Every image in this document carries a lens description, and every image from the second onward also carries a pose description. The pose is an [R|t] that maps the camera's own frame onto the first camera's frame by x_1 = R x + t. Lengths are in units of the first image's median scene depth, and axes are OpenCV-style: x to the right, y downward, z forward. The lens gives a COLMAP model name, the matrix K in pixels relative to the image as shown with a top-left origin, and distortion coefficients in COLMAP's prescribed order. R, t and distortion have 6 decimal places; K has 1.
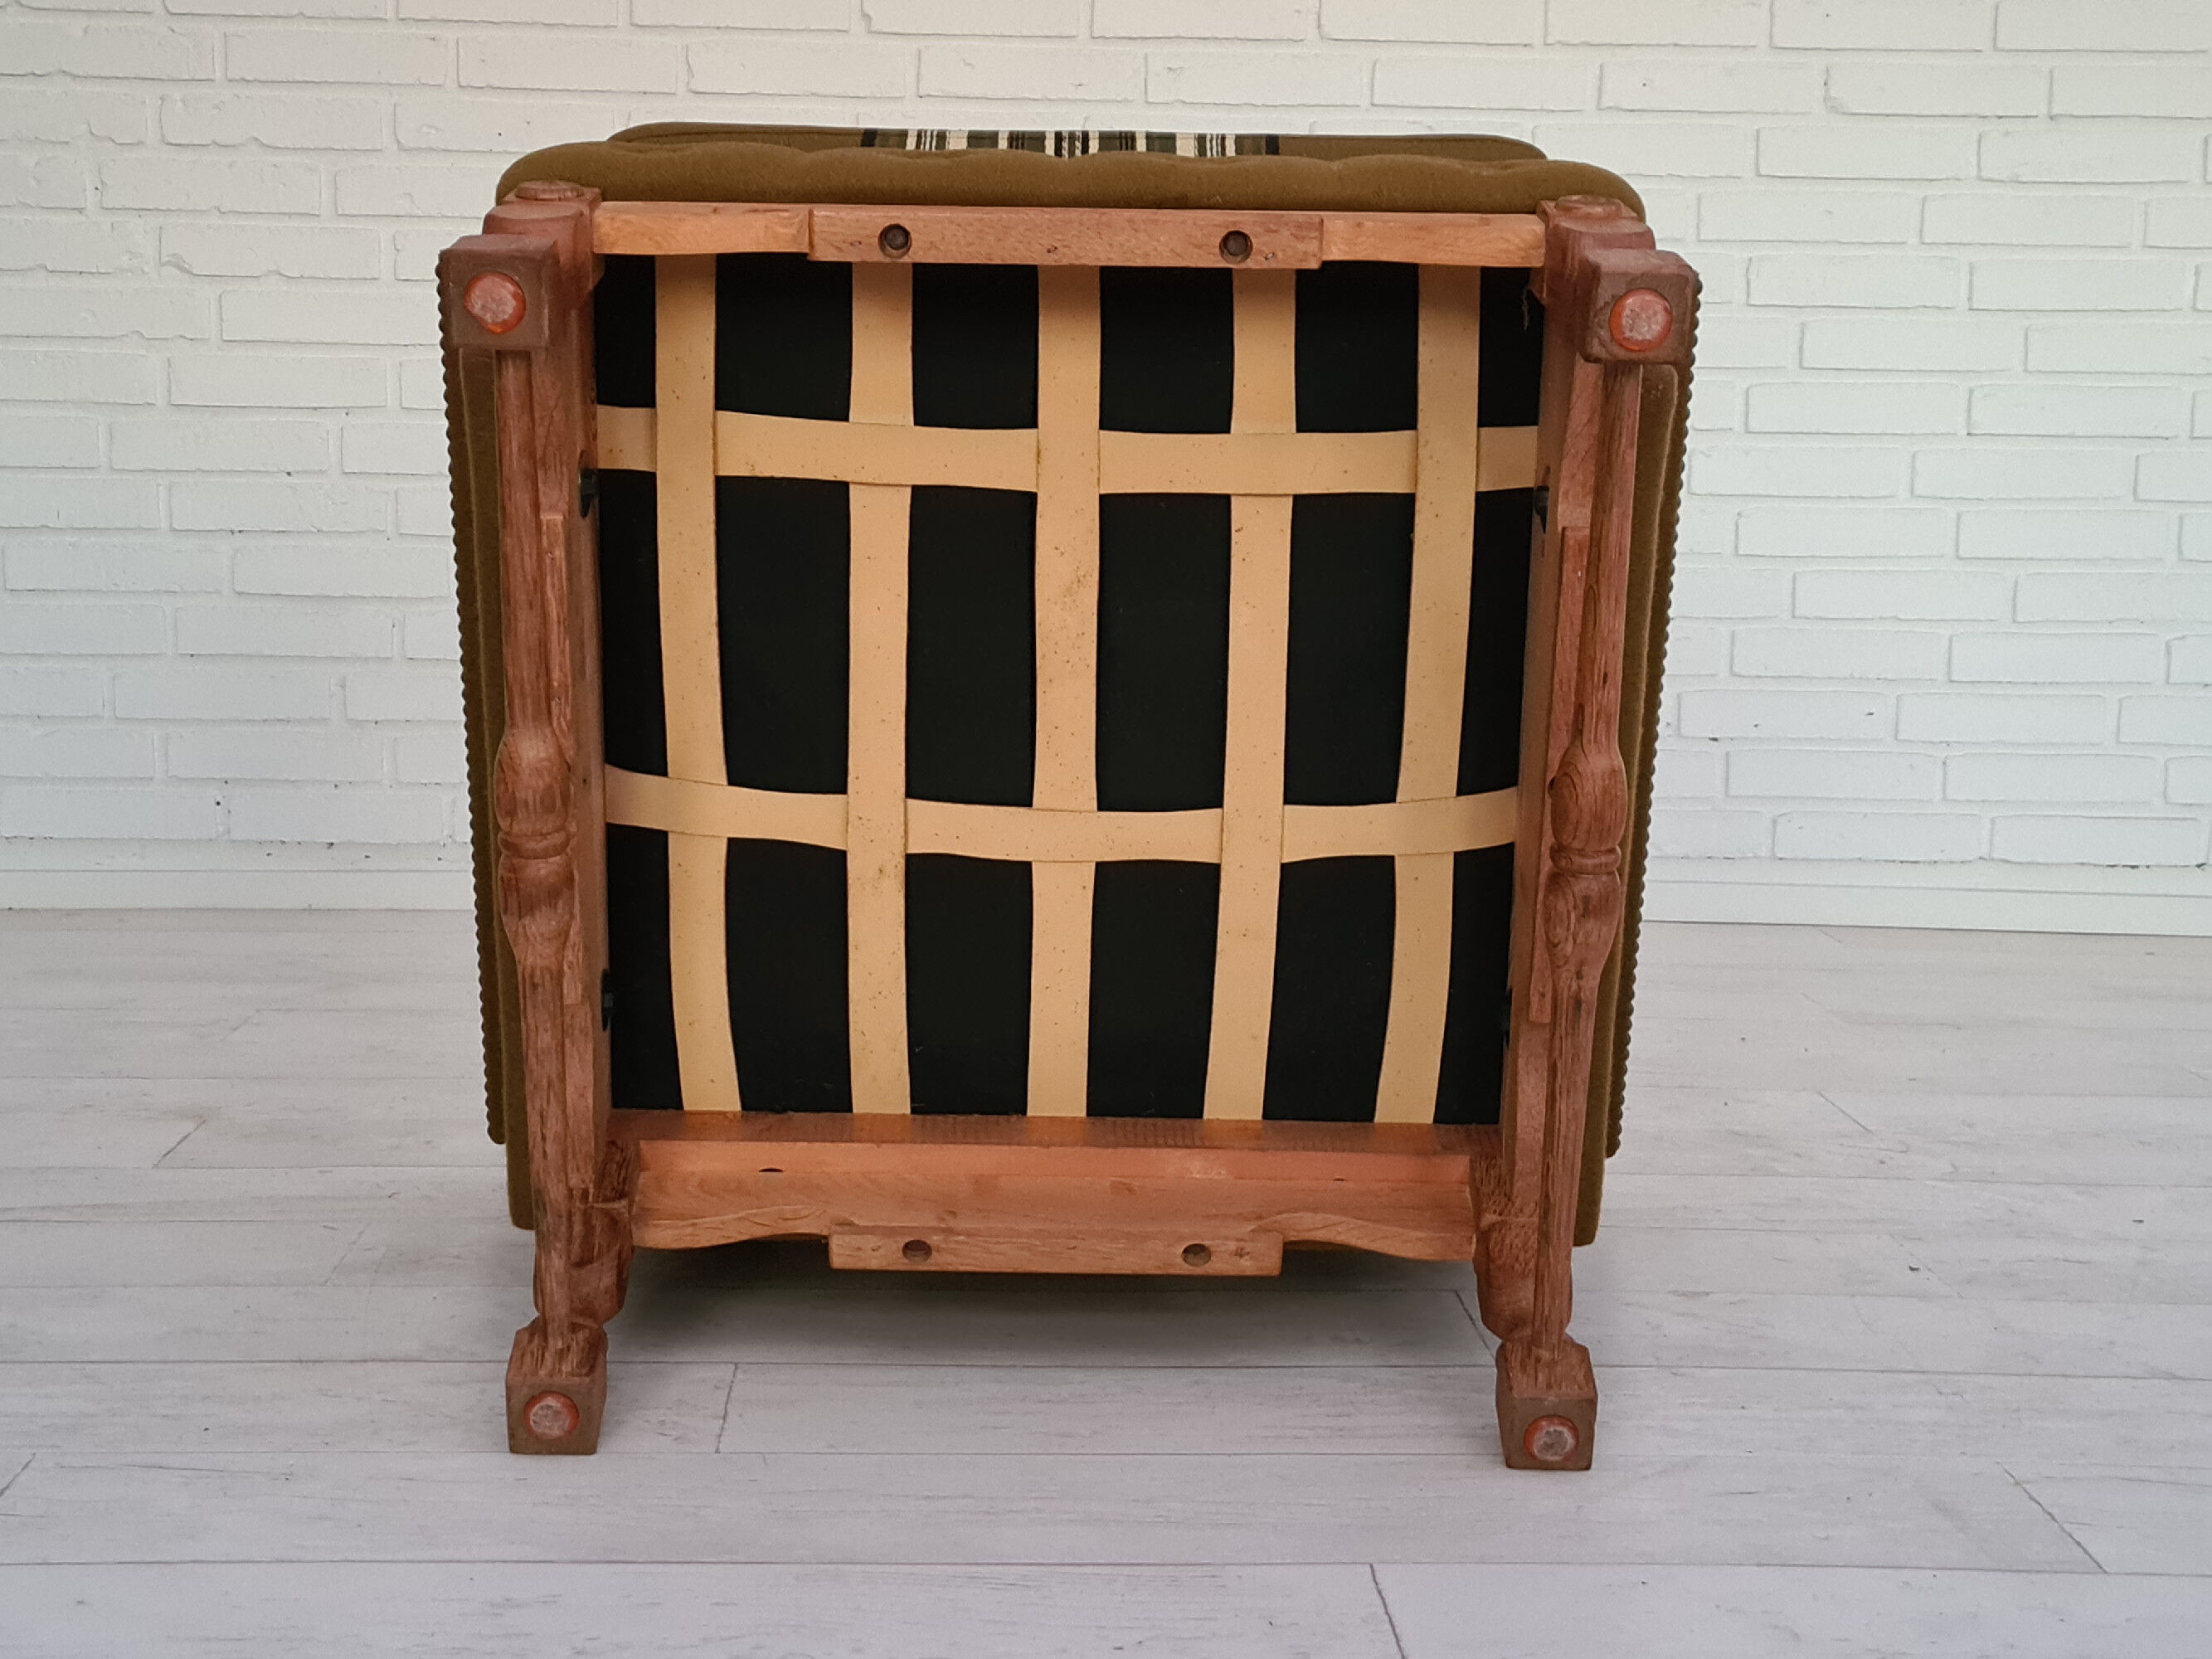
lens RADIAL K [[2984.6, 0, 1065.4], [0, 2984.6, 820.4], [0, 0, 1]] dist [0.018161, 0.127035]
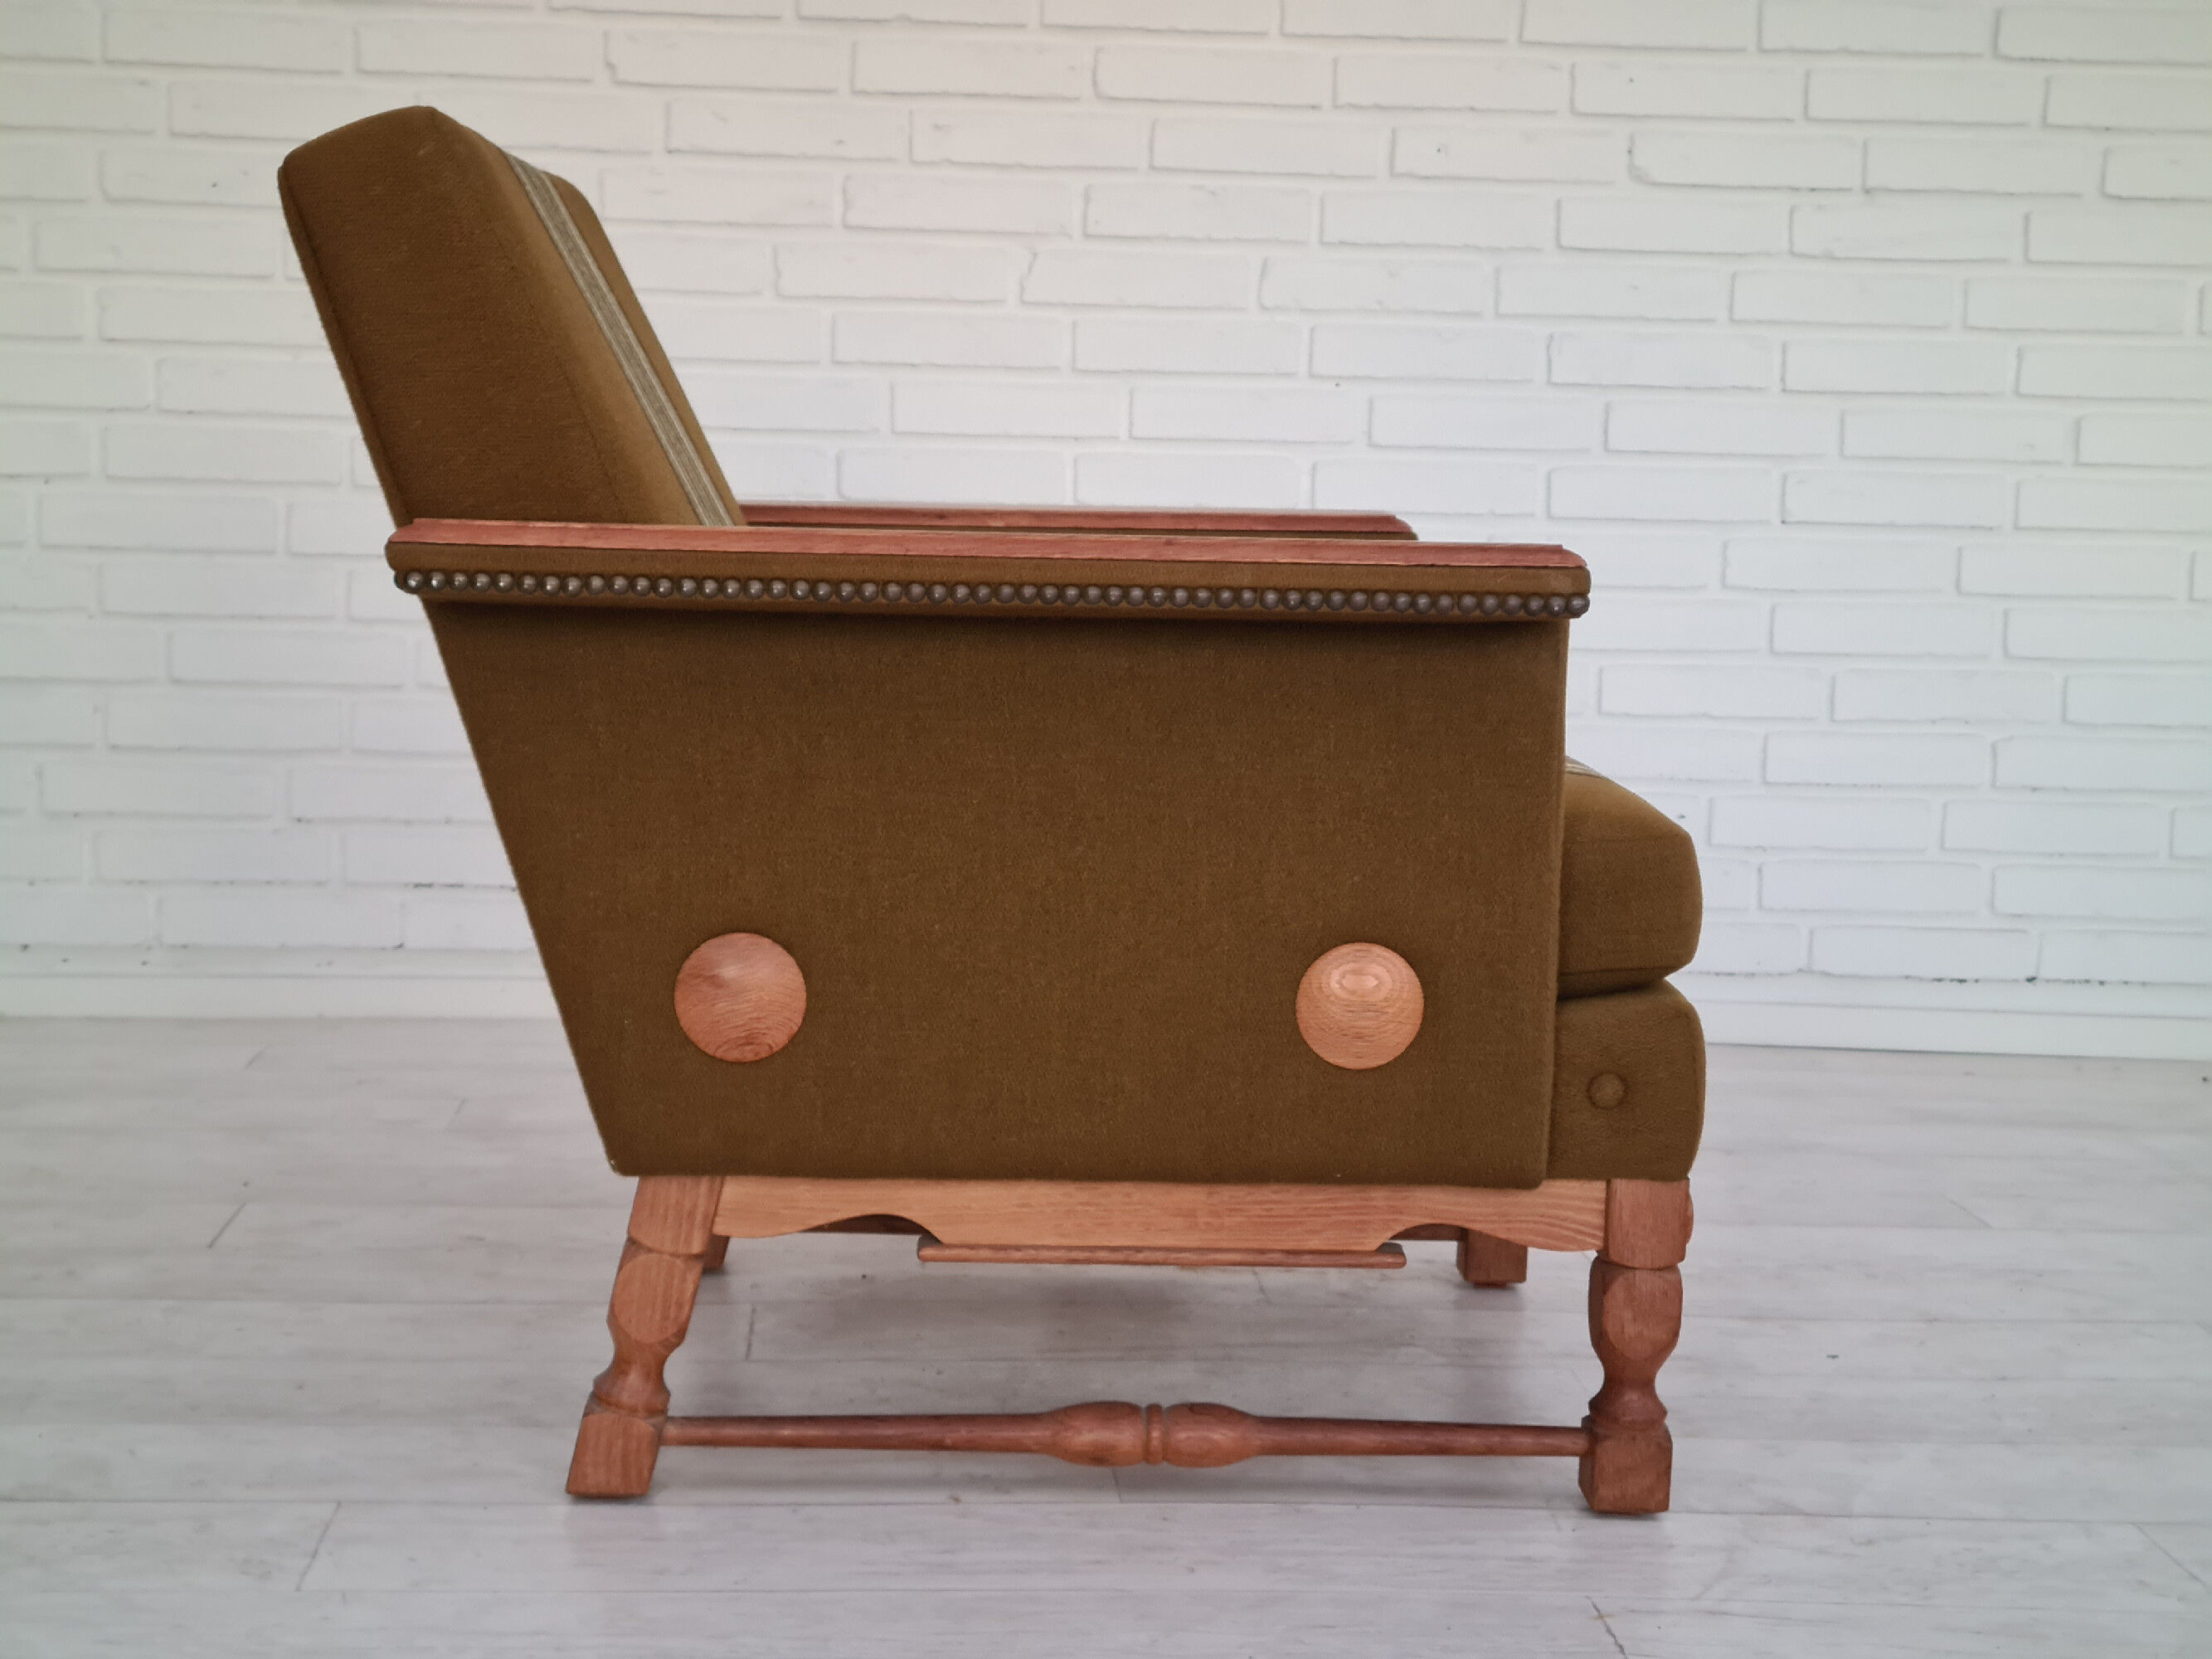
lens RADIAL K [[3396.5, 0, 1095.6], [0, 3396.5, 828.6], [0, 0, 1]] dist [0.082594, -0.149869]
pose [[0.999467, 0.007068, 0.031876, 0.051826], [-0.006418, 0.999770, -0.020452, -0.008842], [-0.032013, 0.020236, 0.999283, -0.067733]]
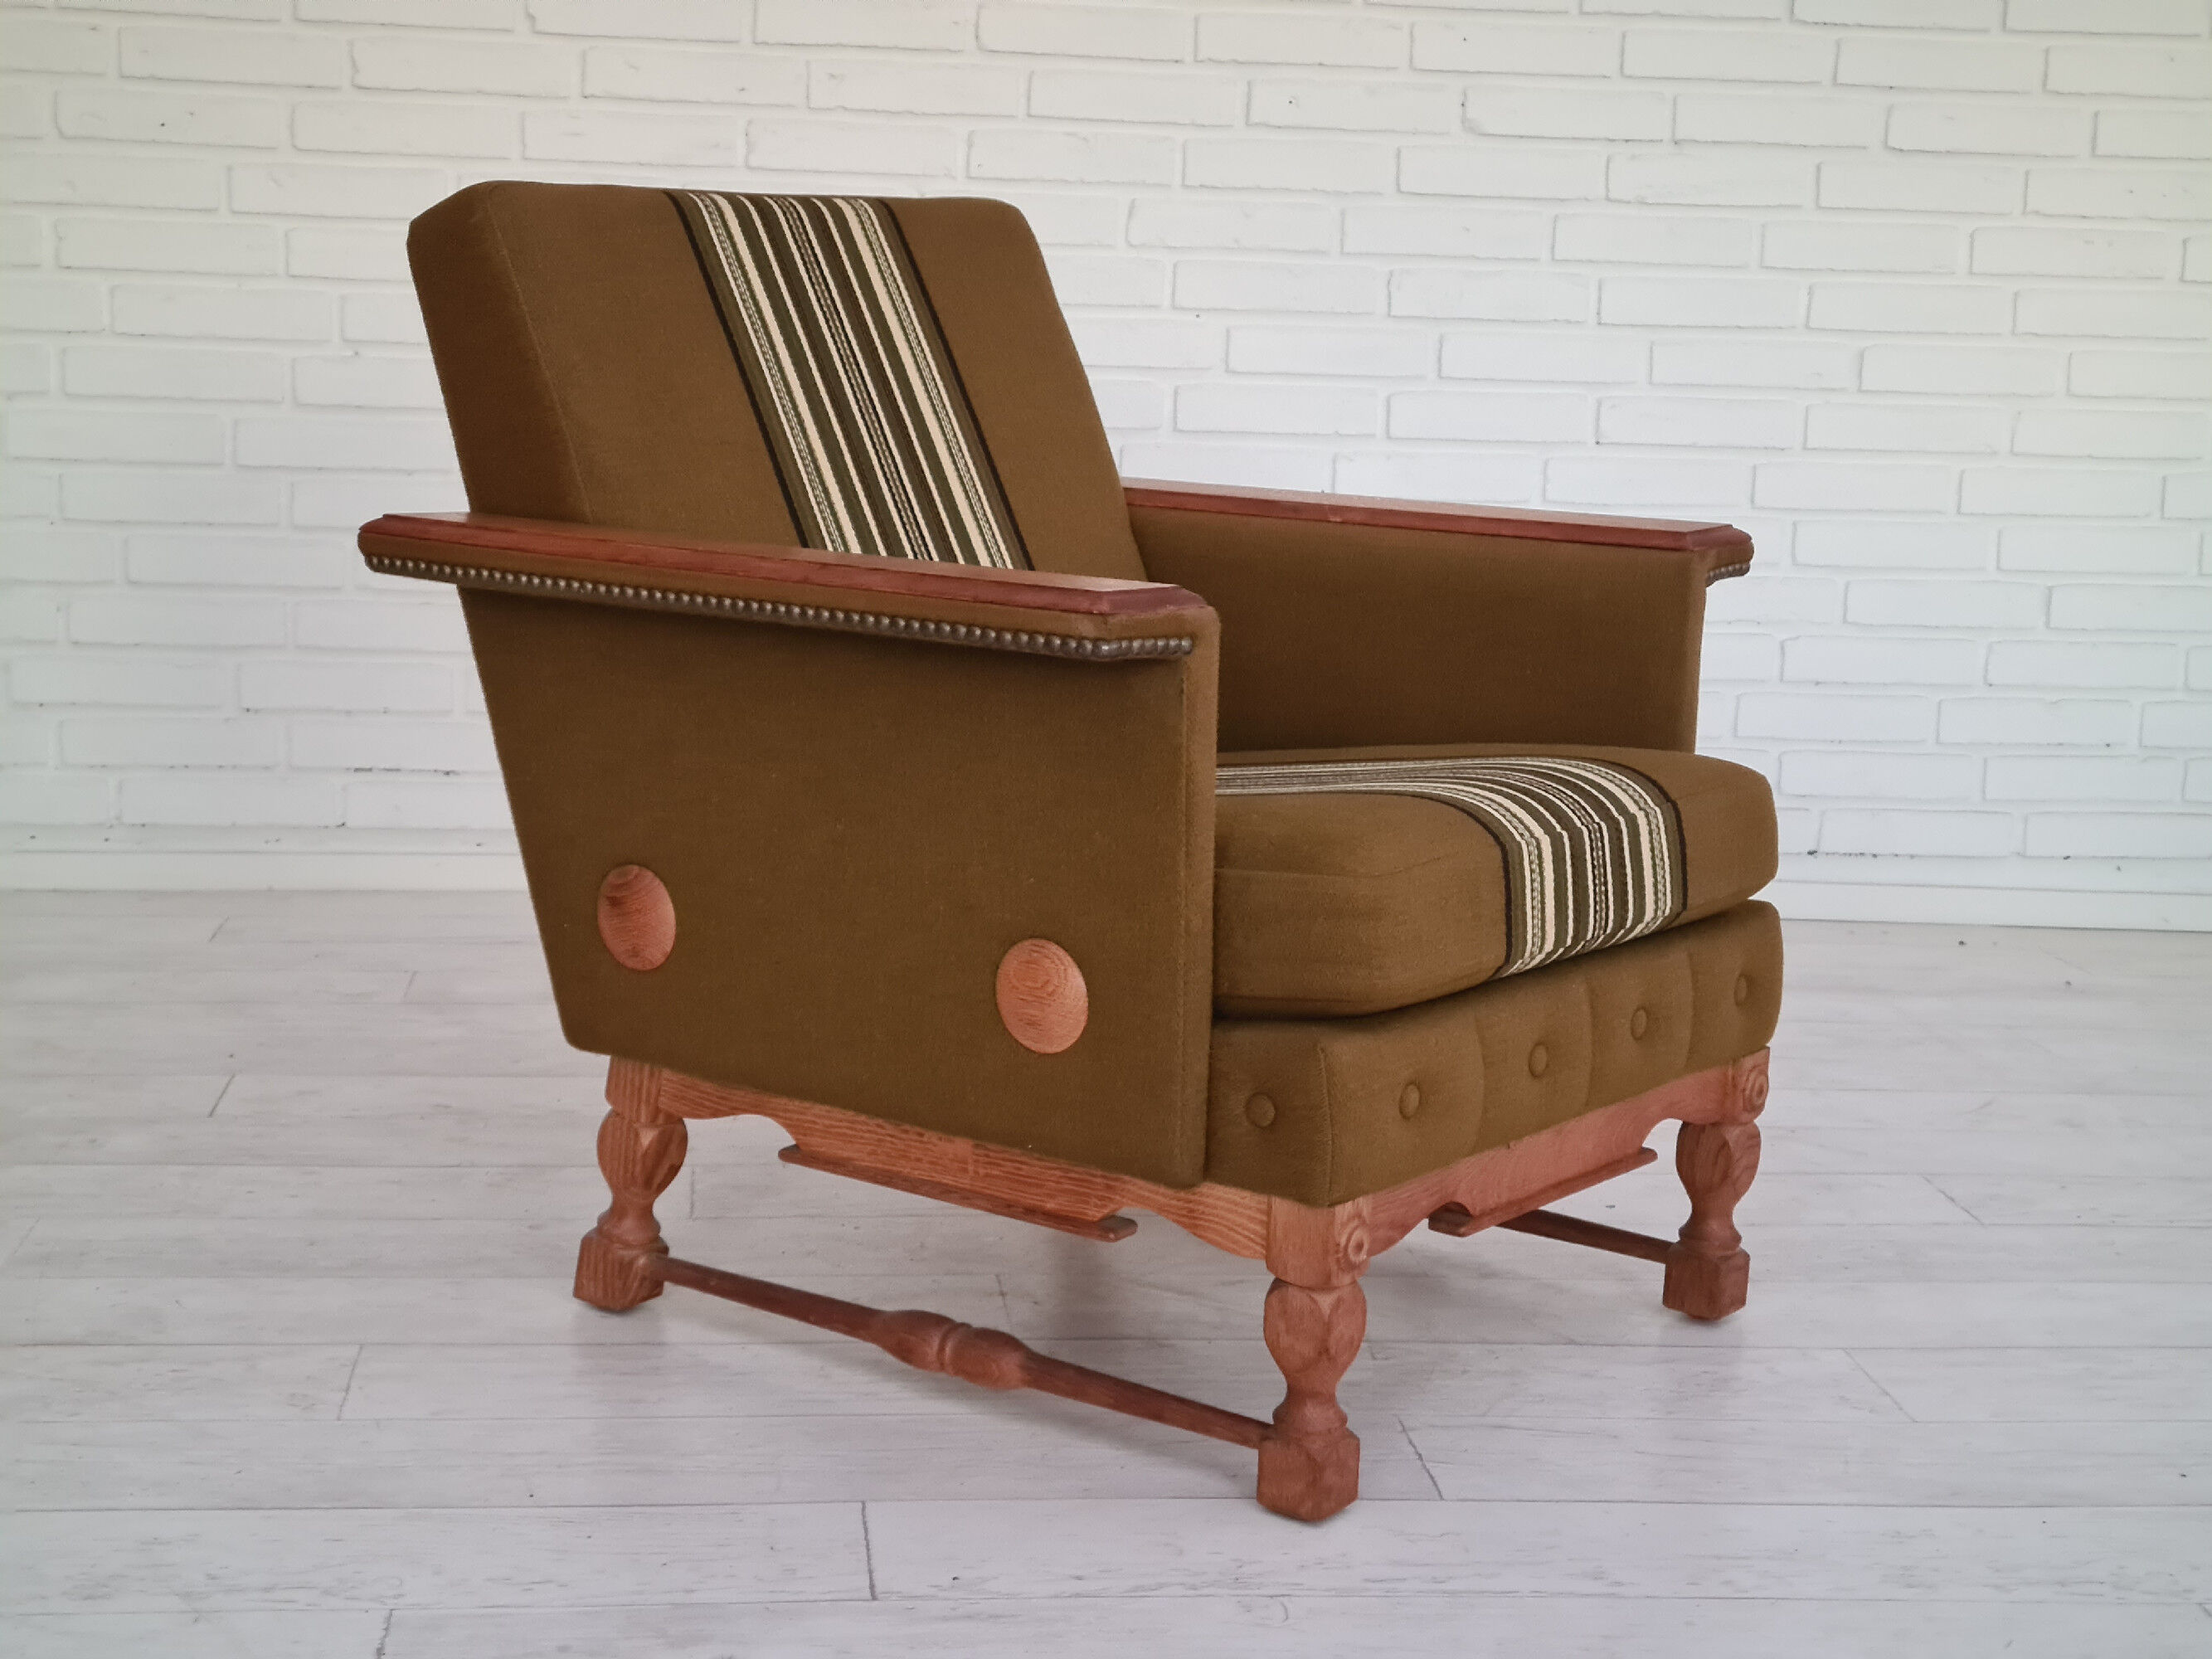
lens RADIAL K [[3386.9, 0, 1120.2], [0, 3386.9, 839.6], [0, 0, 1]] dist [0.100768, -0.241244]
pose [[0.996713, 0.005051, 0.080854, 0.040099], [-0.008390, 0.999124, 0.041005, -0.037887], [-0.080576, -0.041548, 0.995882, -0.179895]]
